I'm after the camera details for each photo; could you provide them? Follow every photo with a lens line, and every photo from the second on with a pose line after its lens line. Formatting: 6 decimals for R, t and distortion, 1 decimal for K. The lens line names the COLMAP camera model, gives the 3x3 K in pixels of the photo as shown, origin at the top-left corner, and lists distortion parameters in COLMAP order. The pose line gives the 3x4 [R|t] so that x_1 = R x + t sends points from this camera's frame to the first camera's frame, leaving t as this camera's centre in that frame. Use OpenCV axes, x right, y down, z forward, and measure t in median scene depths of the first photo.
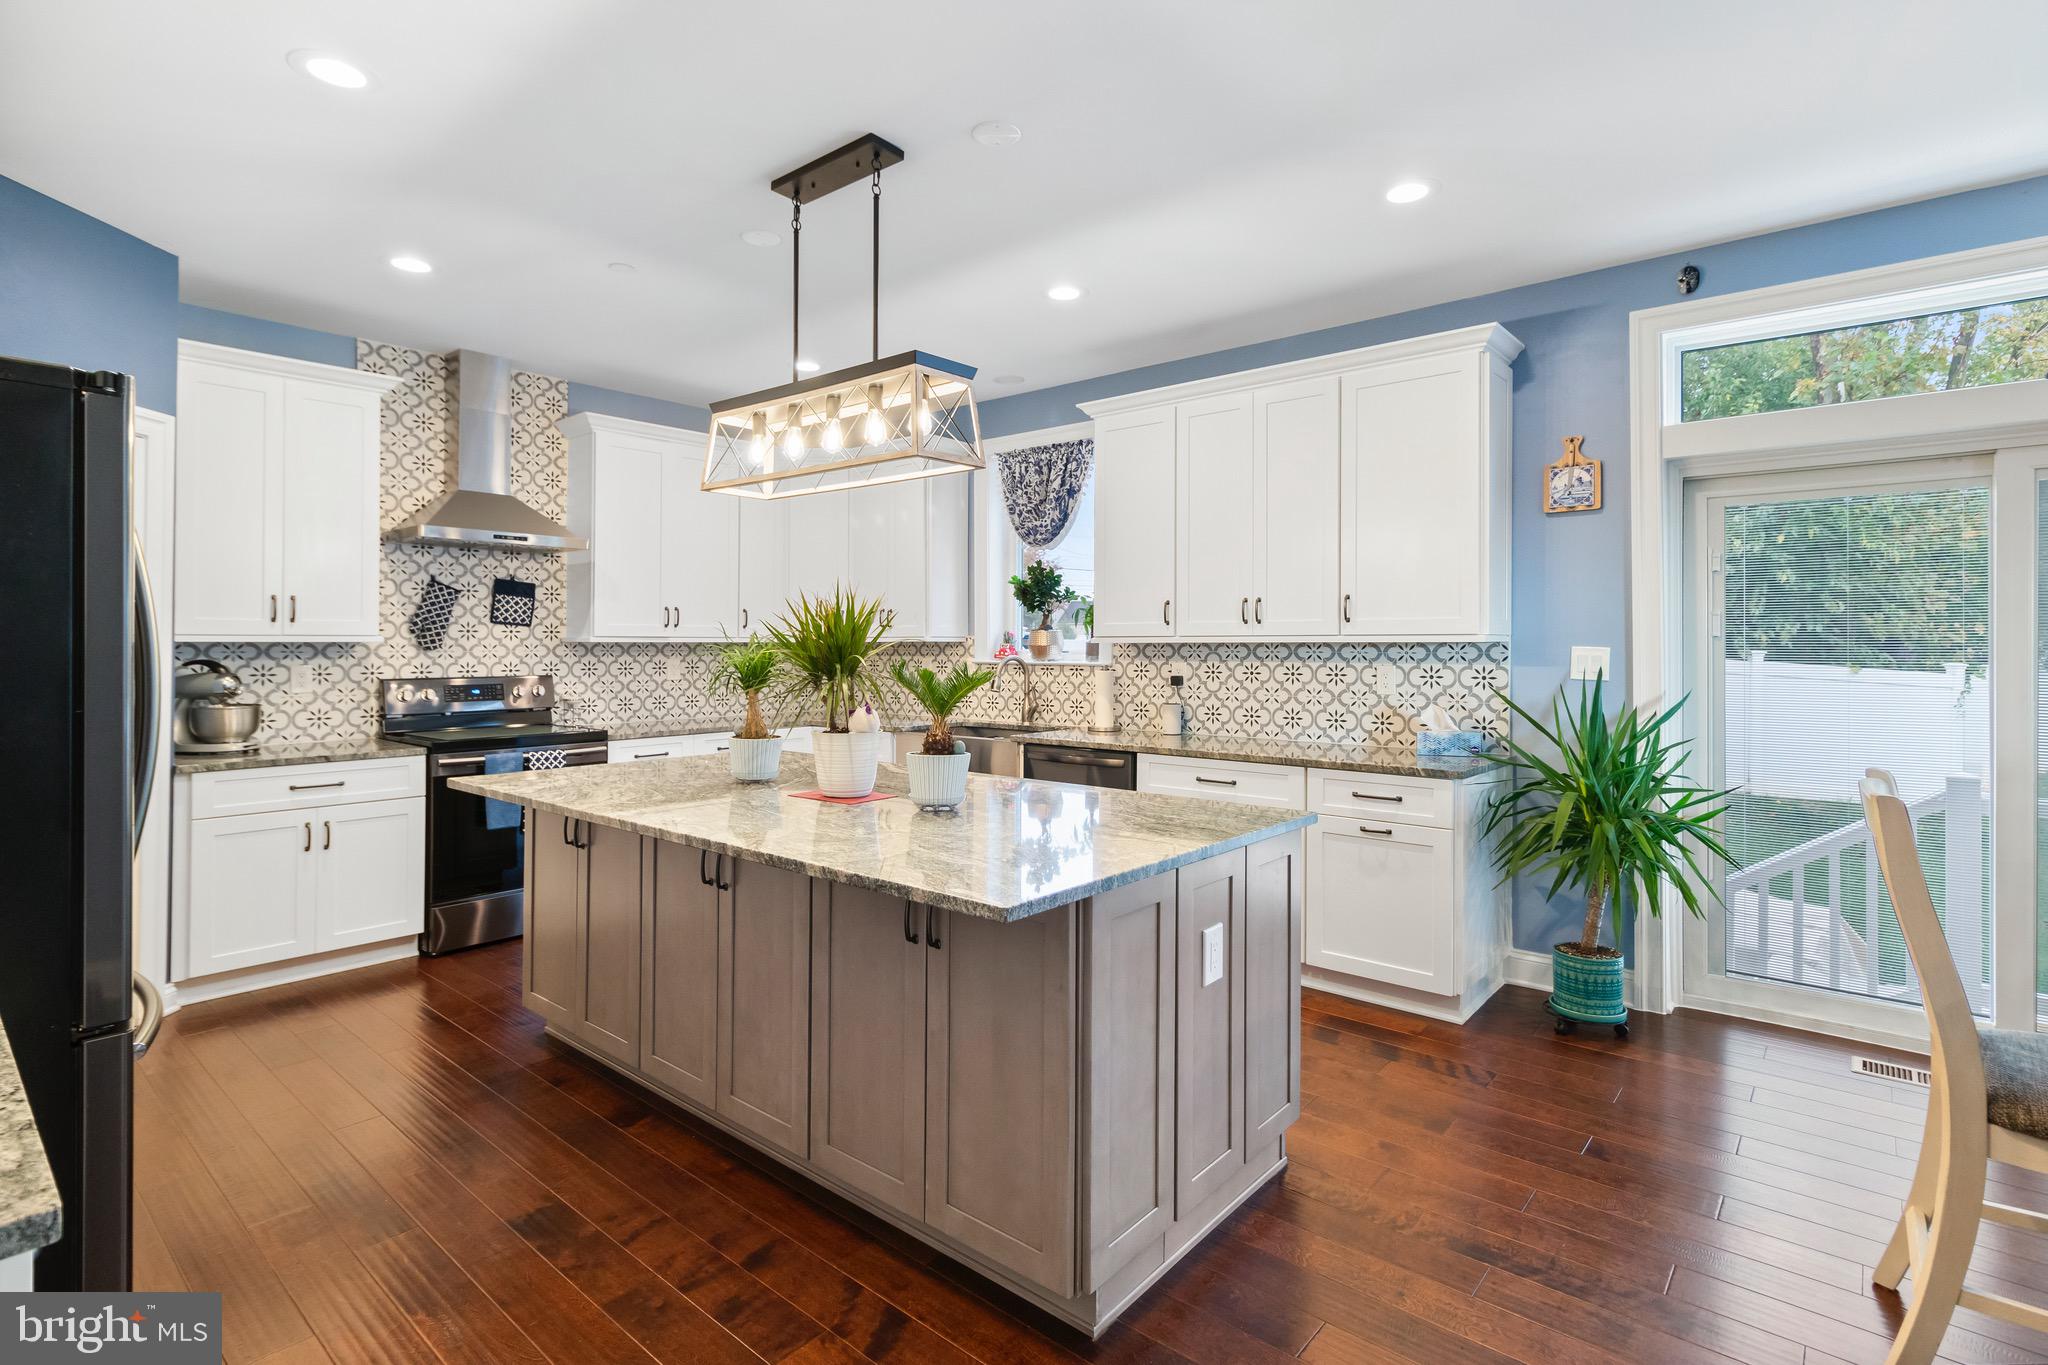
lens RADIAL K [[978.3, 0, 1055.1], [0, 978.3, 628.9], [0, 0, 1]] dist [0.000642, 0.000093]
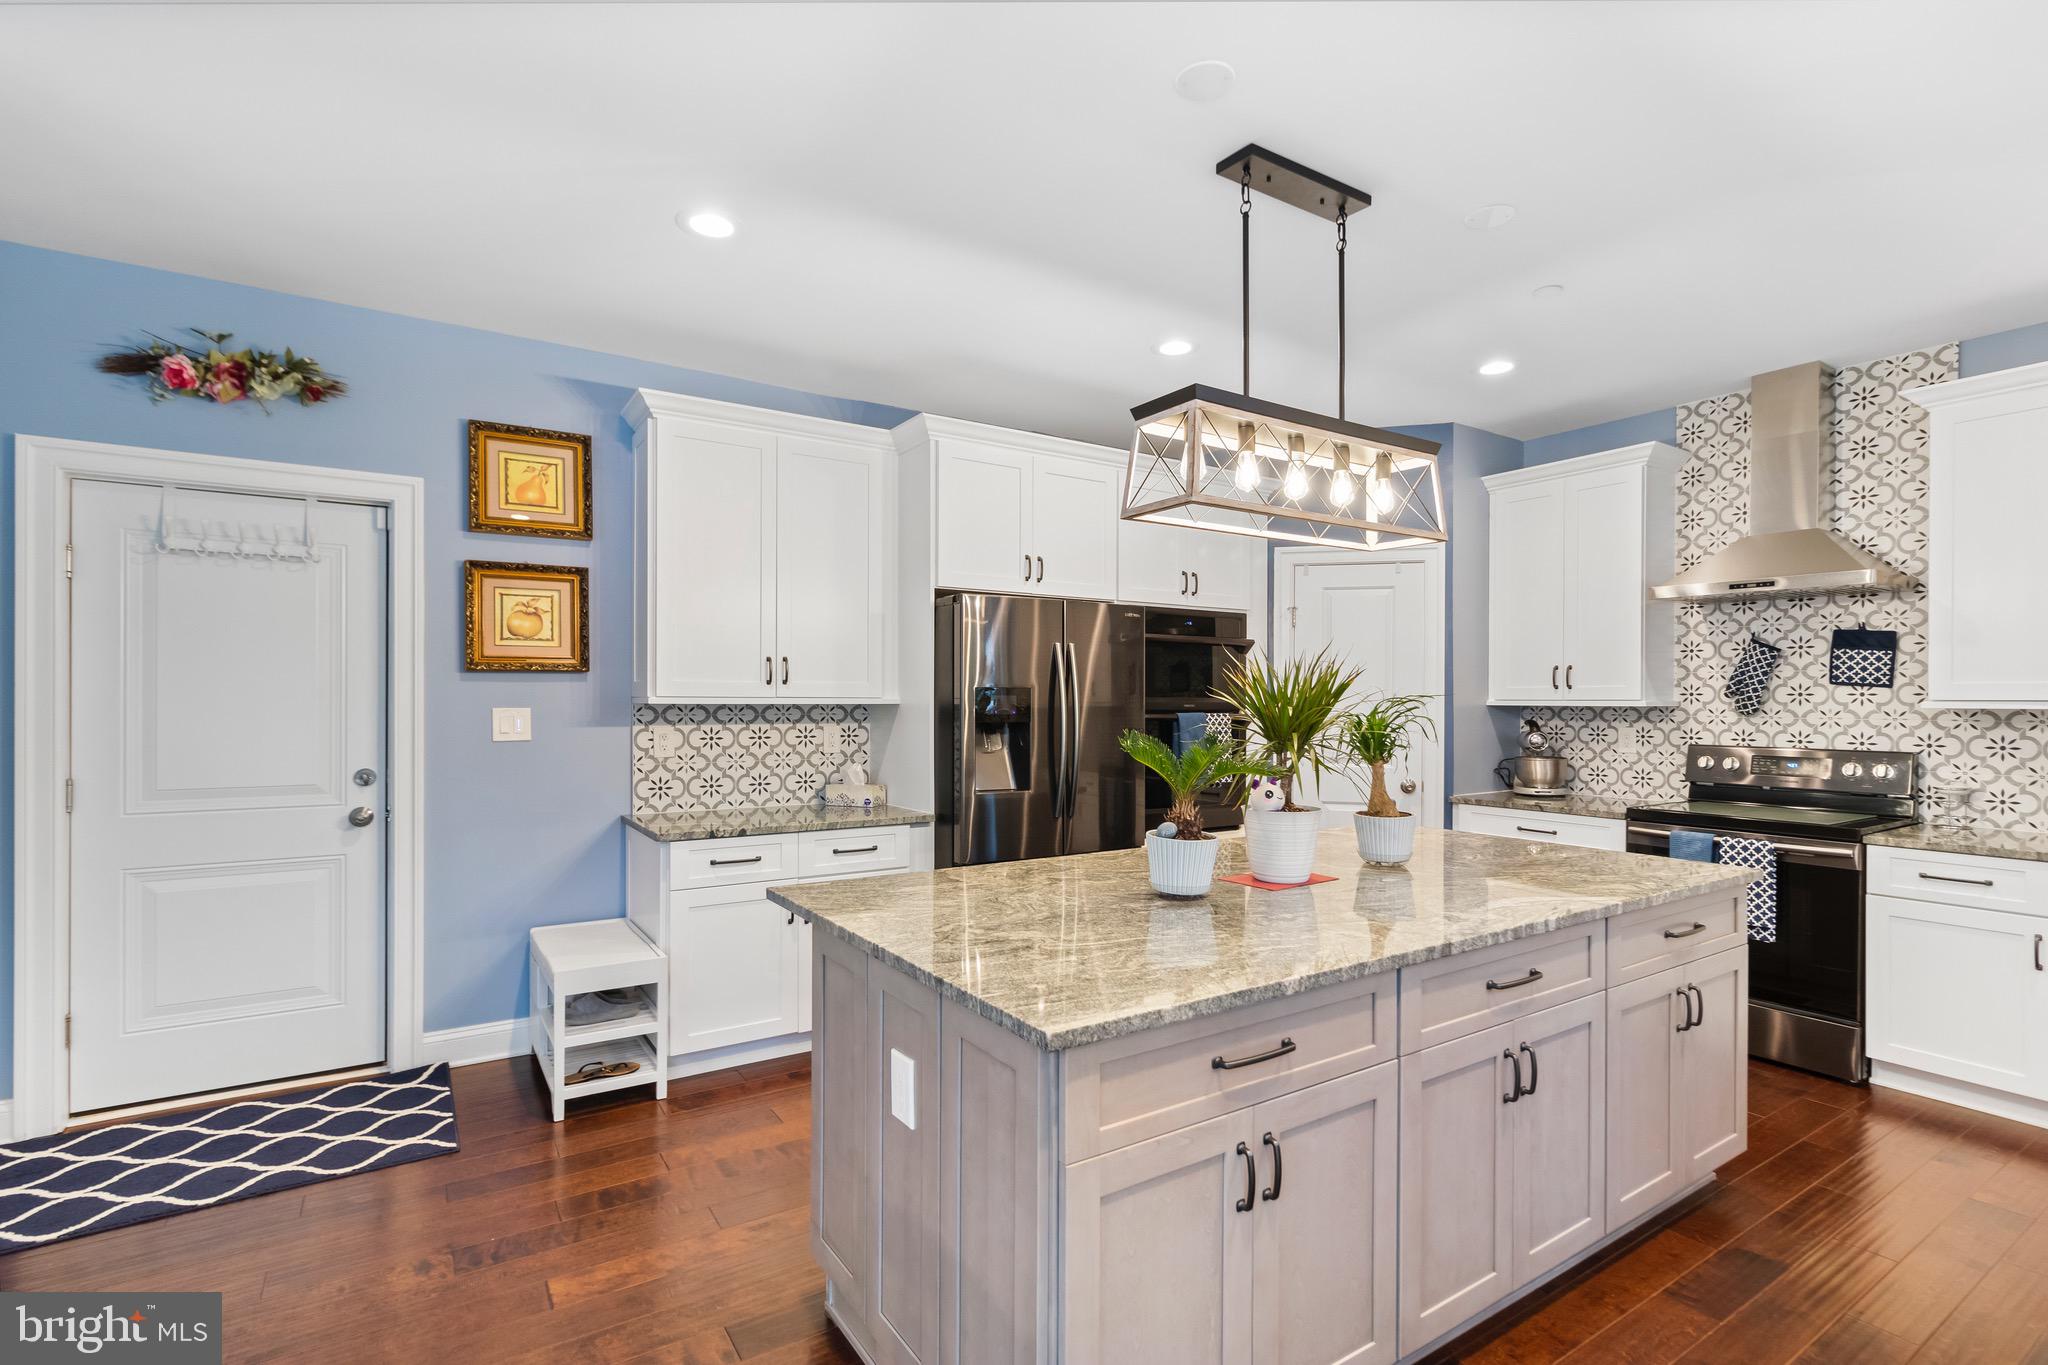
lens RADIAL K [[957.0, 0, 976.4], [0, 957.0, 700.9], [0, 0, 1]] dist [0.000504, 0.000000]
pose [[-0.319530, -0.002327, -0.947573, 0.426902], [0.007723, 0.999957, -0.005060, 0.006644], [0.947545, -0.008935, -0.319498, 0.589324]]
